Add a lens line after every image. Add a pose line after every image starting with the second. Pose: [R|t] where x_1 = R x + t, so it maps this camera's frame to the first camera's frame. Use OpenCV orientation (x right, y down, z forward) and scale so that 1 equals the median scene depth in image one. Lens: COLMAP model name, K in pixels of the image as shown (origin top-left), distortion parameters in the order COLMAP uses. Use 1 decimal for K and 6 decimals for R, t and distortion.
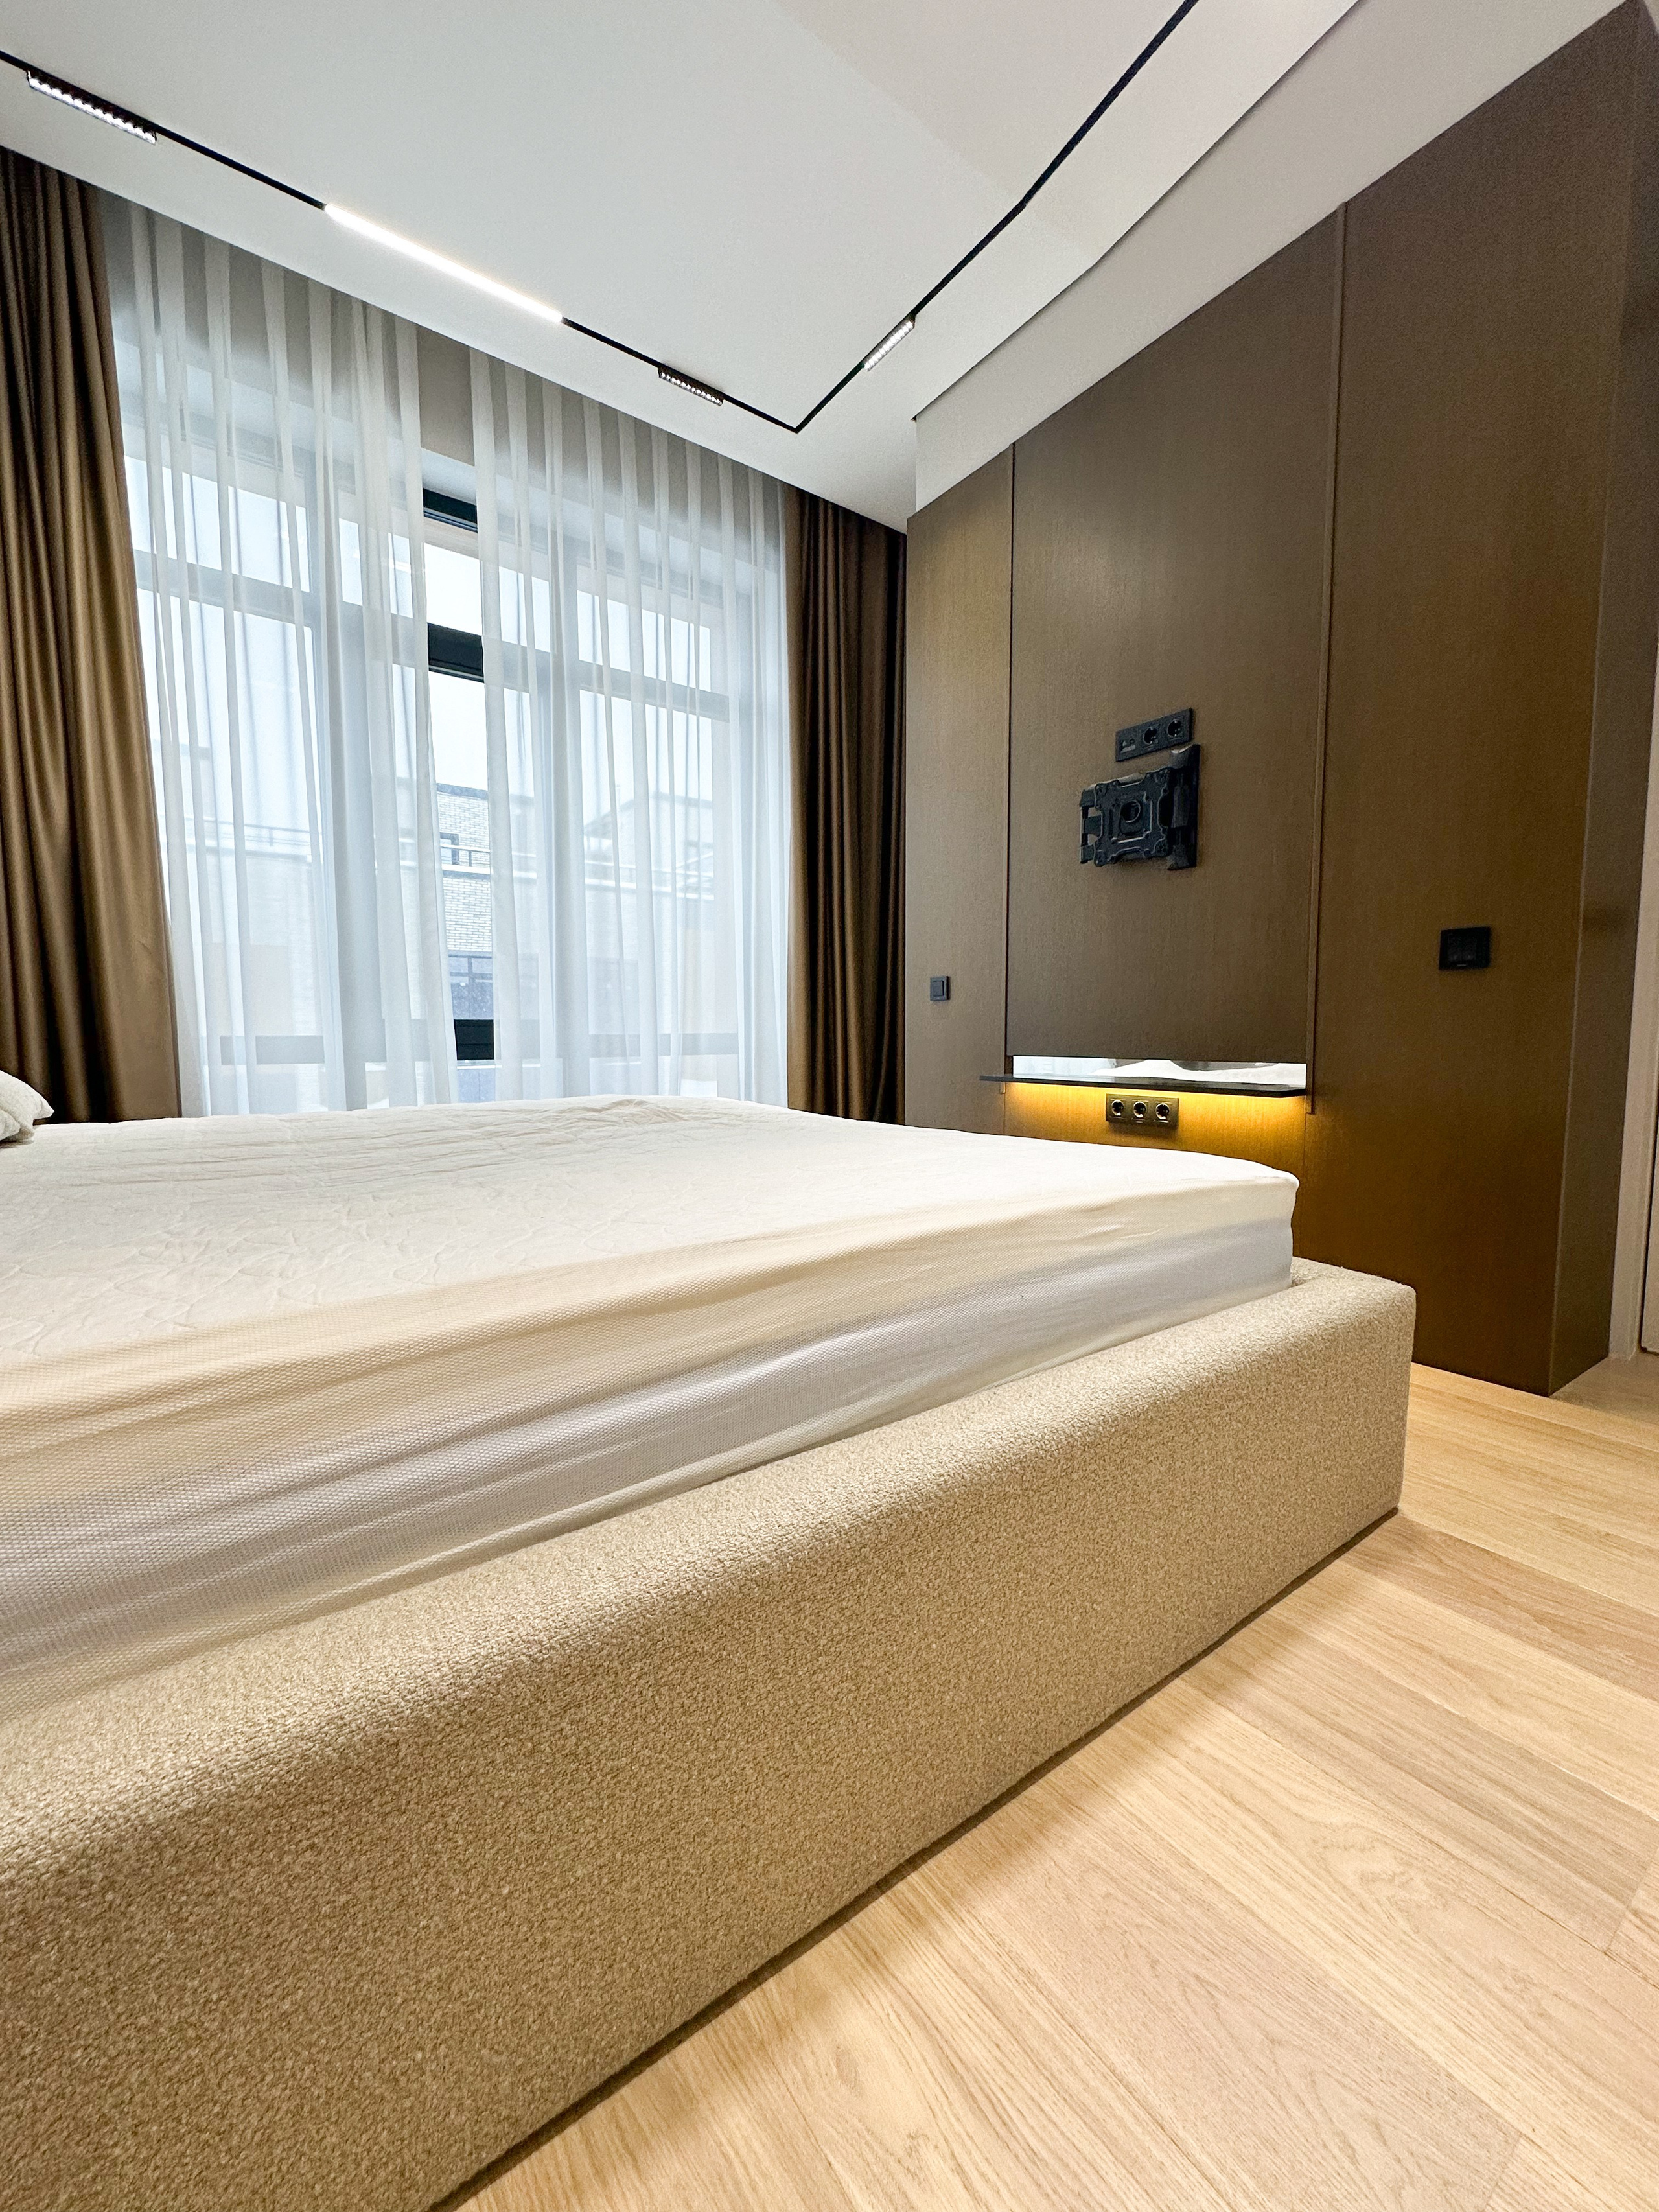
lens RADIAL K [[884.0, 0, 829.5], [0, 884.0, 1106.0], [0, 0, 1]] dist [-0.001061, -0.000227]
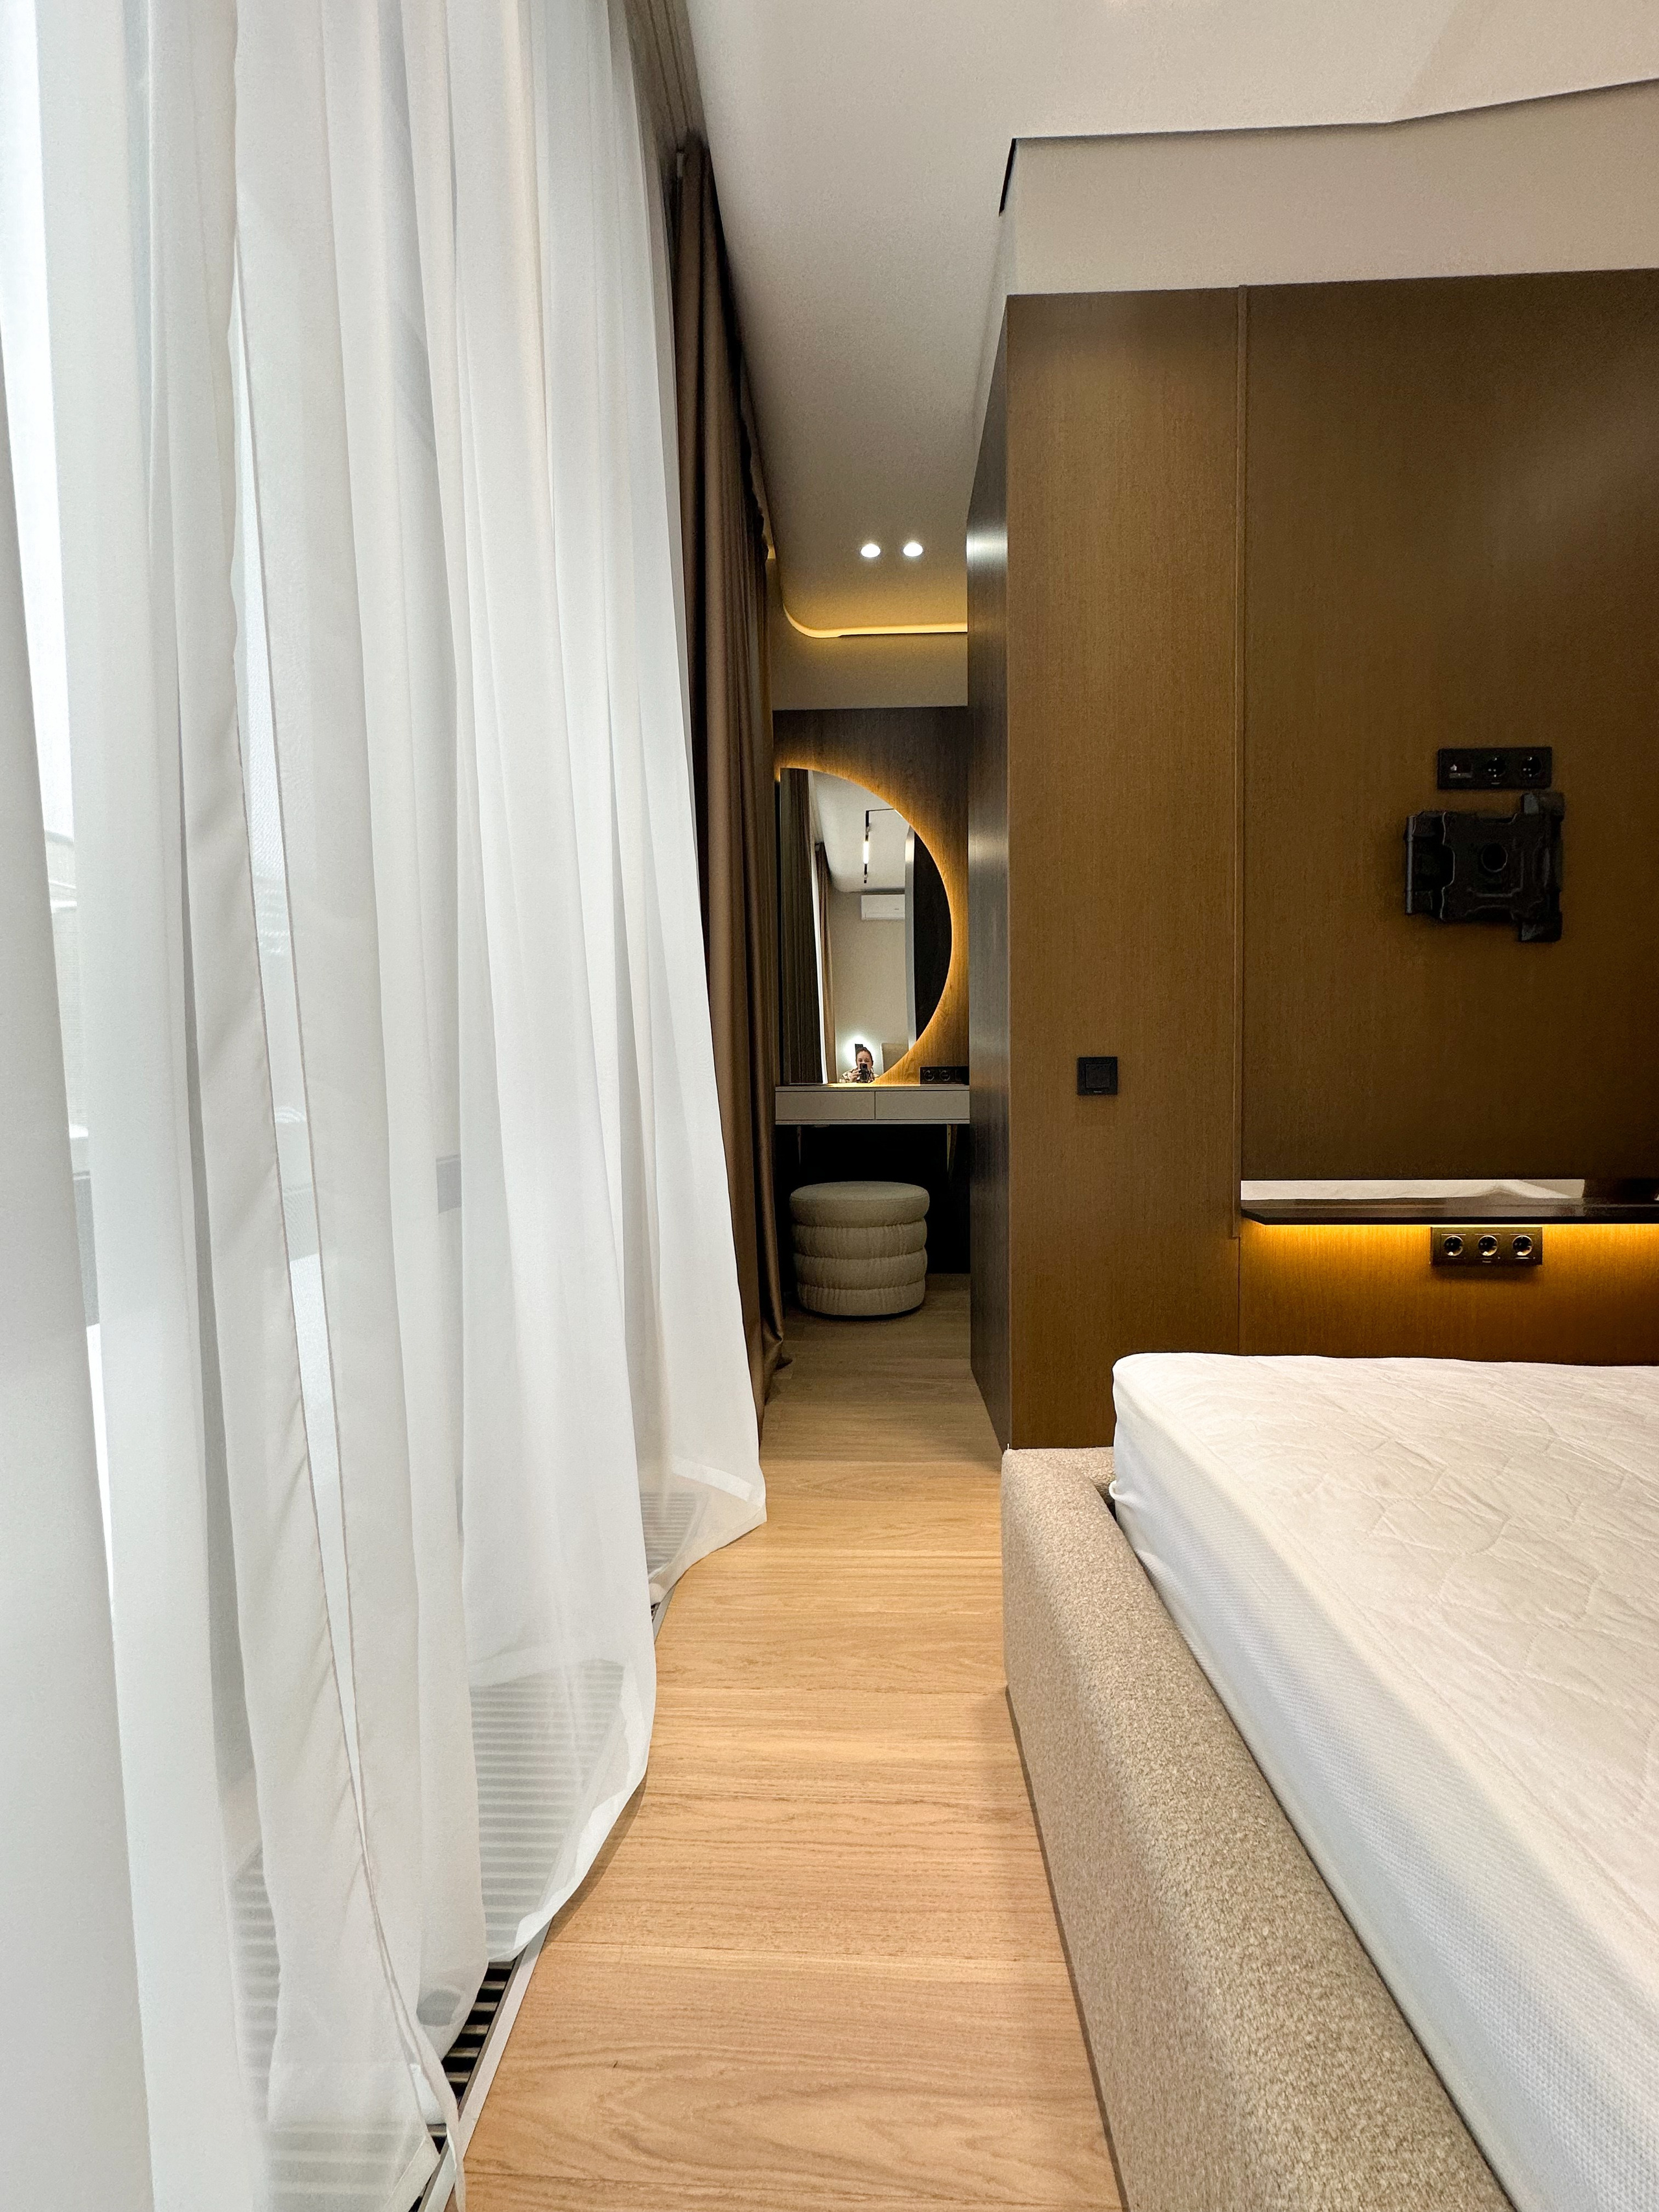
lens RADIAL K [[884.0, 0, 829.5], [0, 884.0, 1106.0], [0, 0, 1]] dist [-0.001061, -0.000227]
pose [[0.614480, -0.027738, 0.788444, -0.643173], [0.069896, 0.997366, -0.019386, -0.151740], [-0.785830, 0.067021, 0.614800, 1.039392]]
